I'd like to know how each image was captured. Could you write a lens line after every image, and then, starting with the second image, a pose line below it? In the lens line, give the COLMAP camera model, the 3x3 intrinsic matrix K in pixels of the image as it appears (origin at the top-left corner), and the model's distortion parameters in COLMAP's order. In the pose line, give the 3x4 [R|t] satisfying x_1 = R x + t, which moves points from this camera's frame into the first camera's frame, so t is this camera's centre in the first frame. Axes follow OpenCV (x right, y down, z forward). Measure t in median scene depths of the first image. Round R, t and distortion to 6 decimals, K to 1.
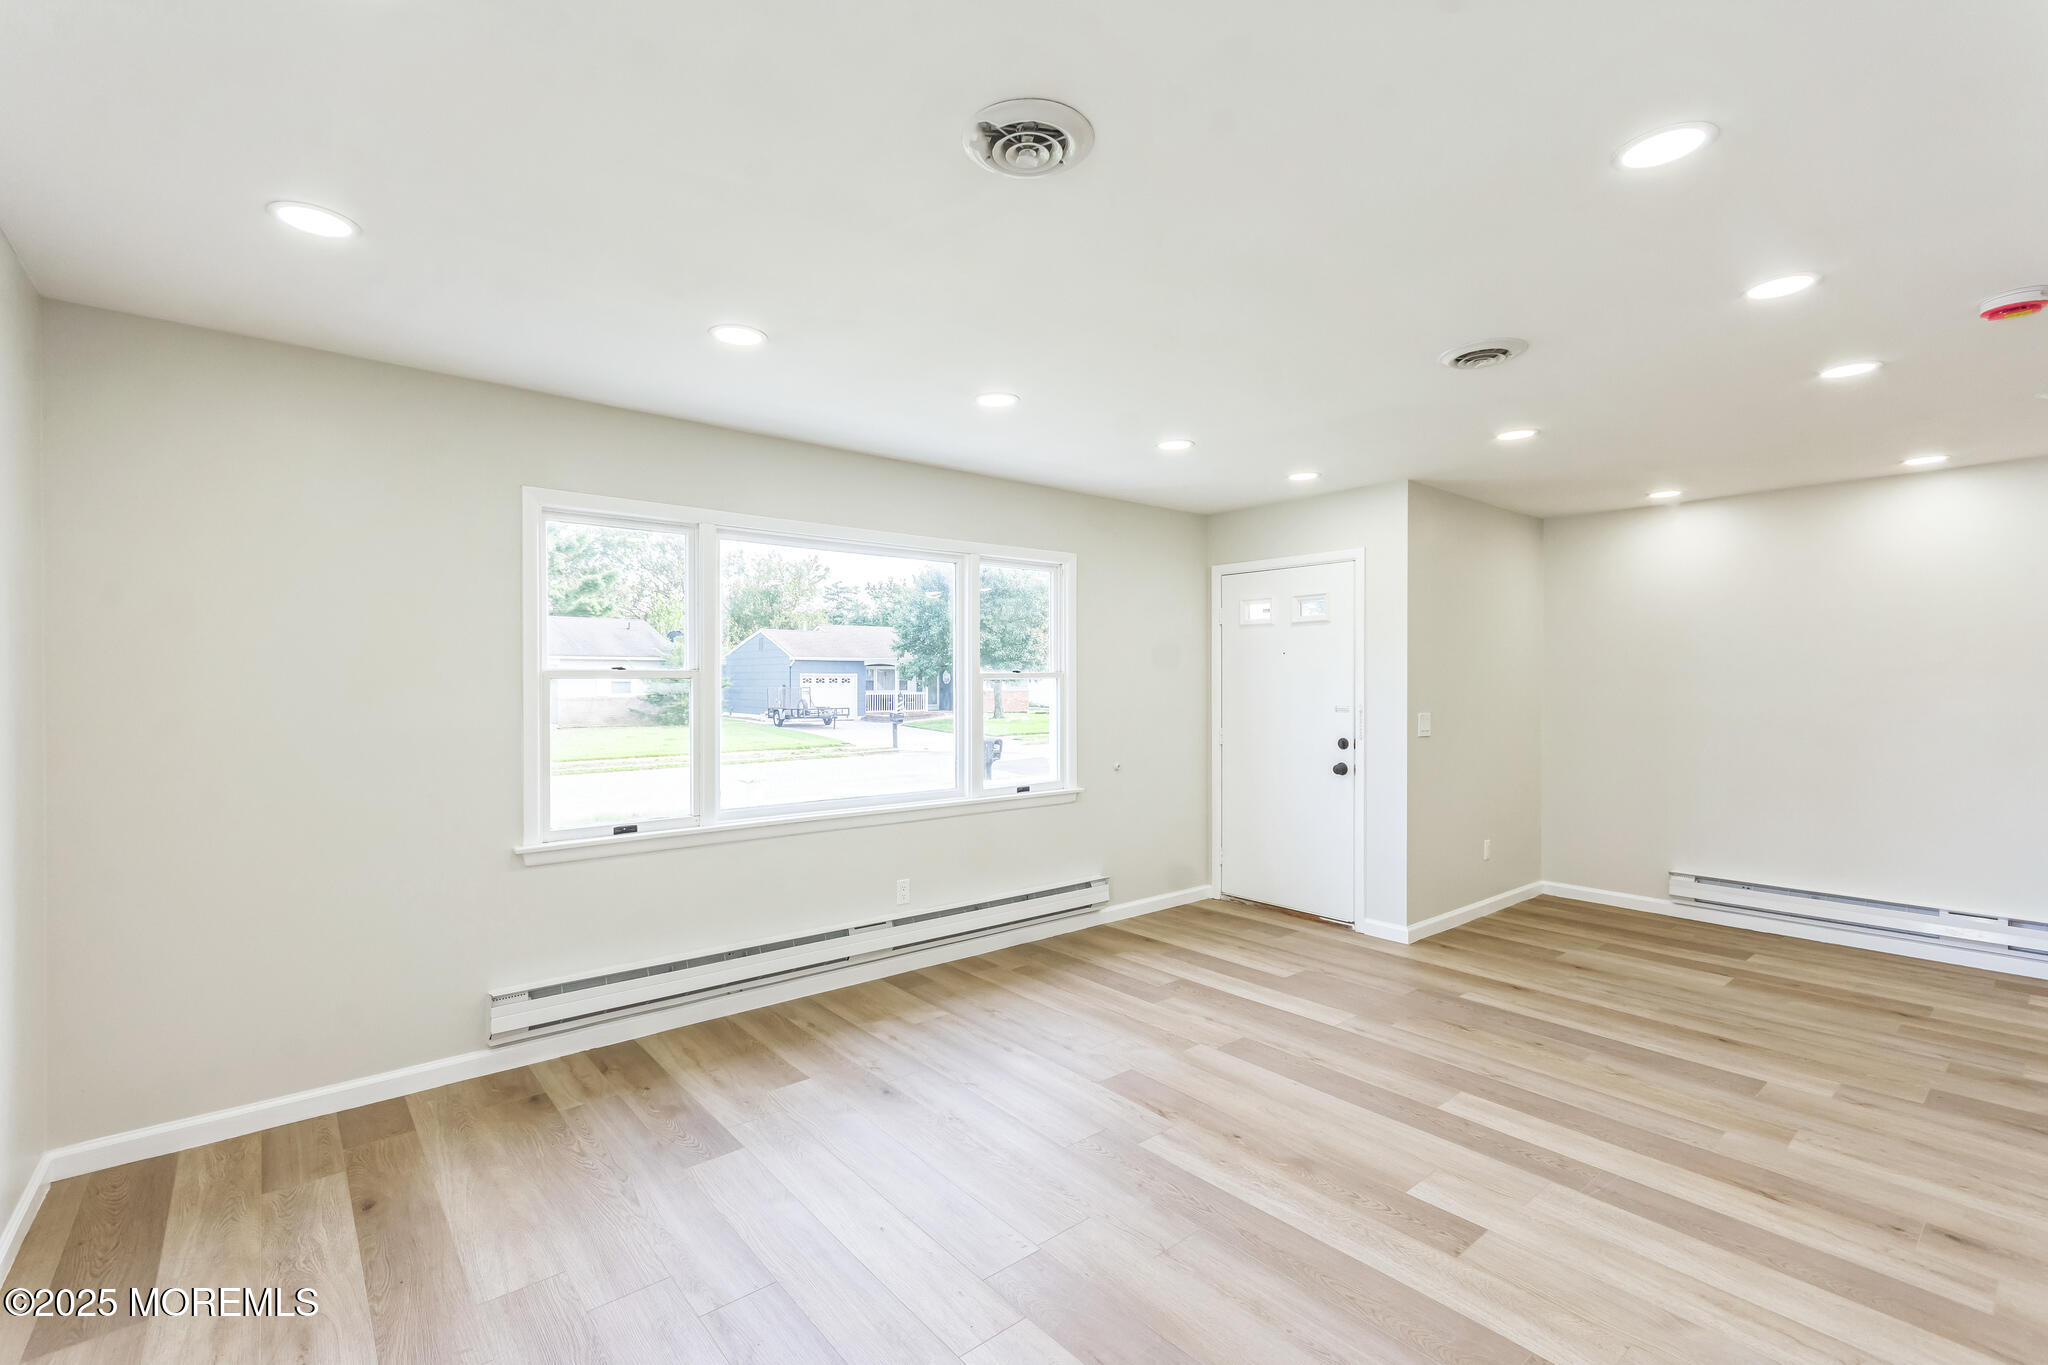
lens RADIAL K [[914.3, 0, 1023.8], [0, 914.3, 685.1], [0, 0, 1]] dist [0.008614, -0.000644]
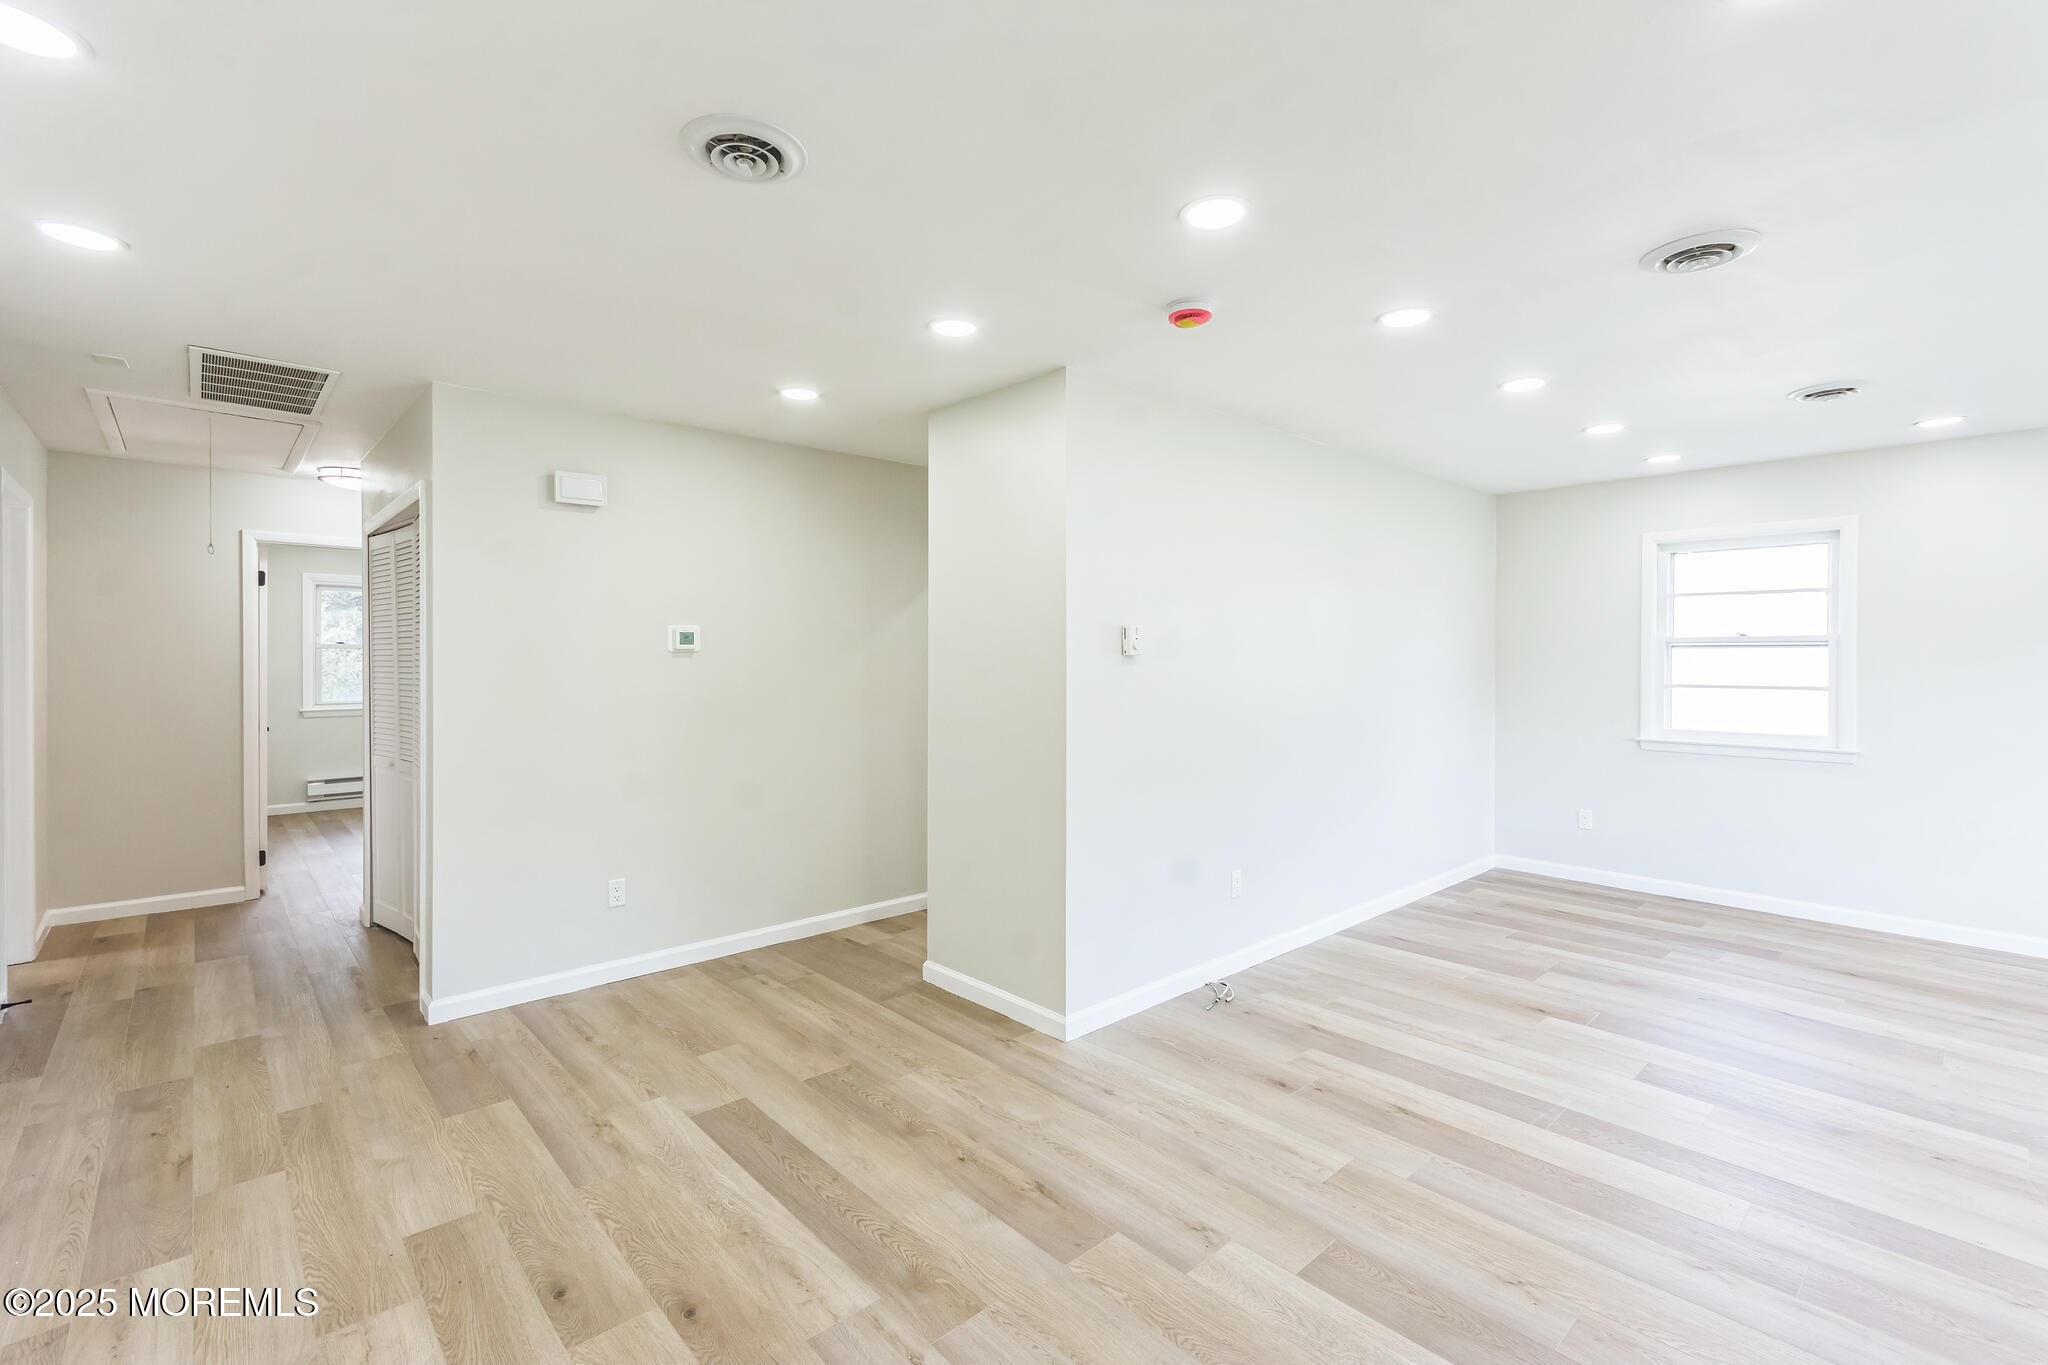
lens RADIAL K [[914.3, 0, 1023.6], [0, 914.3, 674.7], [0, 0, 1]] dist [0.008614, -0.000644]
pose [[-0.999125, -0.003864, -0.041656, 1.316022], [-0.004452, 0.999892, 0.014031, 0.006292], [0.041597, 0.014204, -0.999033, 2.086452]]
